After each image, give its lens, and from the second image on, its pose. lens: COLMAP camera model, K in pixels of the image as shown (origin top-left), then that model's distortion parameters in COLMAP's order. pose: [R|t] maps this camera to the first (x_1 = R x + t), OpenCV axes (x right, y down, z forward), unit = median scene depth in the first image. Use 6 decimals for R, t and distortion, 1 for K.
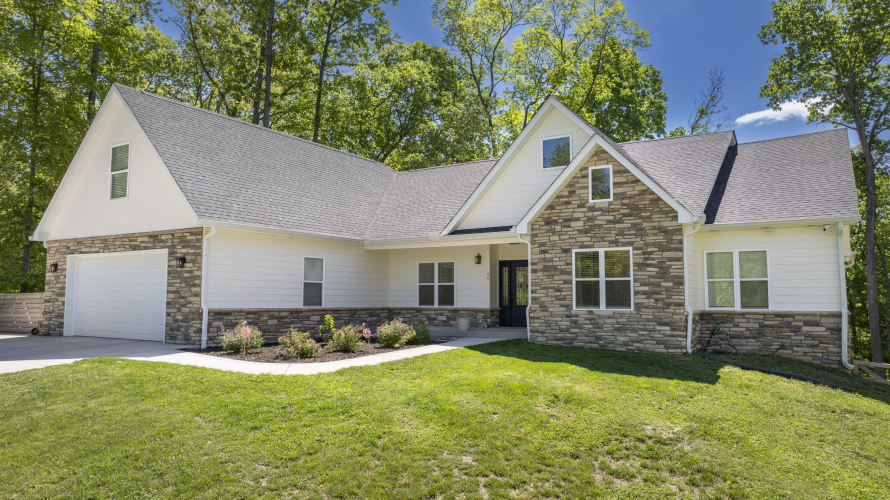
lens RADIAL K [[627.0, 0, 456.3], [0, 627.0, 241.3], [0, 0, 1]] dist [-0.034387, 0.032905]
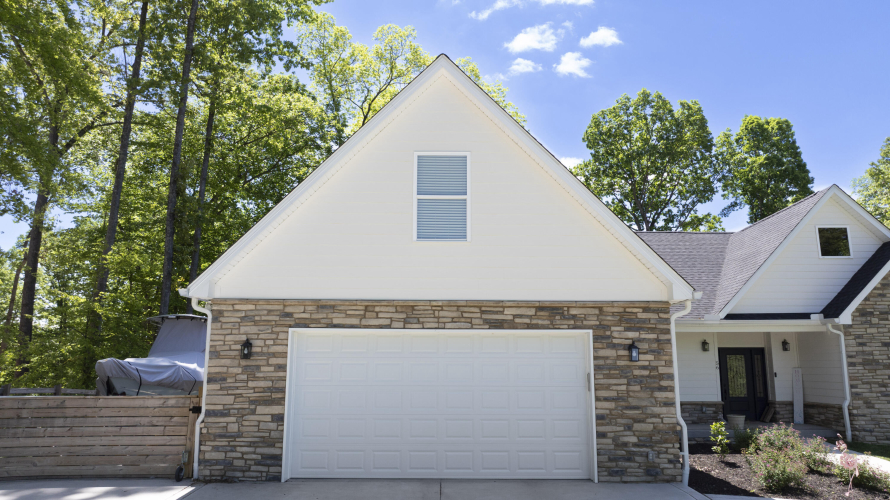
lens RADIAL K [[627.0, 0, 448.3], [0, 627.0, 243.2], [0, 0, 1]] dist [-0.034387, 0.032905]
pose [[0.851767, 0.102455, 0.513805, -0.941123], [-0.049886, 0.992097, -0.115129, 0.004617], [-0.521540, 0.072431, 0.850147, 0.527333]]
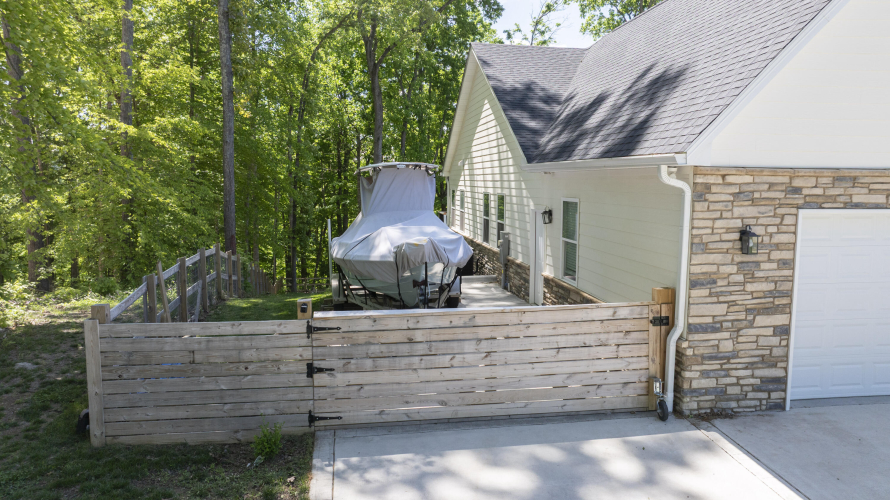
lens RADIAL K [[627.0, 0, 447.3], [0, 627.0, 243.6], [0, 0, 1]] dist [-0.034387, 0.032905]
pose [[0.760263, -0.066100, 0.646243, -1.234021], [-0.062763, 0.982682, 0.174348, -0.013184], [-0.646576, -0.173111, 0.742948, 1.001273]]
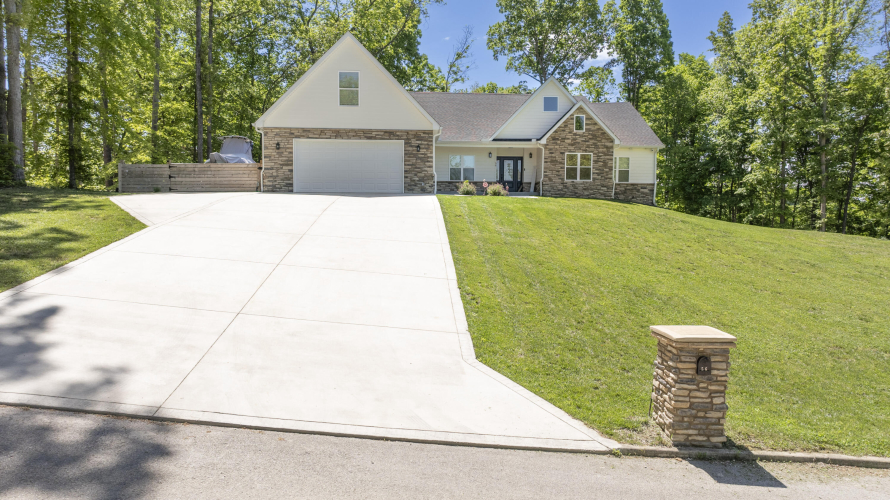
lens RADIAL K [[627.0, 0, 448.8], [0, 627.0, 248.8], [0, 0, 1]] dist [-0.034387, 0.032905]
pose [[0.818295, -0.035635, 0.573693, -1.411121], [-0.059891, 0.987358, 0.146756, 0.048265], [-0.571670, -0.154449, 0.805816, -0.569051]]
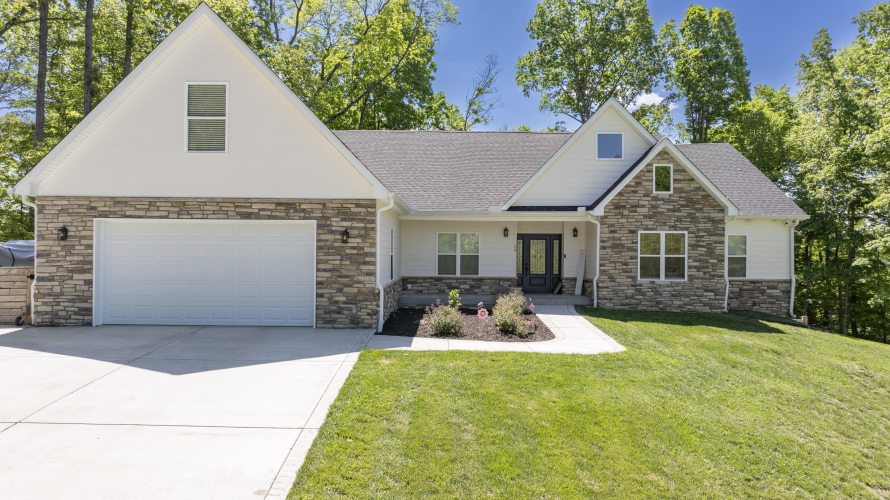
lens RADIAL K [[627.0, 0, 449.0], [0, 627.0, 247.1], [0, 0, 1]] dist [-0.034387, 0.032905]
pose [[0.851344, 0.007204, 0.524558, -0.770953], [-0.054117, 0.995777, 0.074154, -0.025851], [-0.521809, -0.091518, 0.848139, 0.162387]]
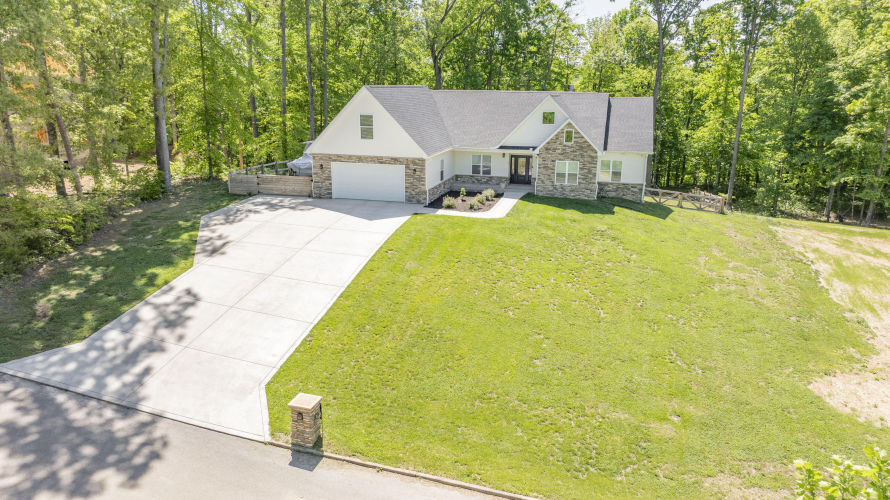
lens RADIAL K [[627.0, 0, 454.4], [0, 627.0, 252.1], [0, 0, 1]] dist [-0.034387, 0.032905]
pose [[0.956601, -0.071359, 0.282530, -1.002595], [-0.033886, 0.935735, 0.351071, -0.541435], [-0.289426, -0.345409, 0.892707, -1.368618]]
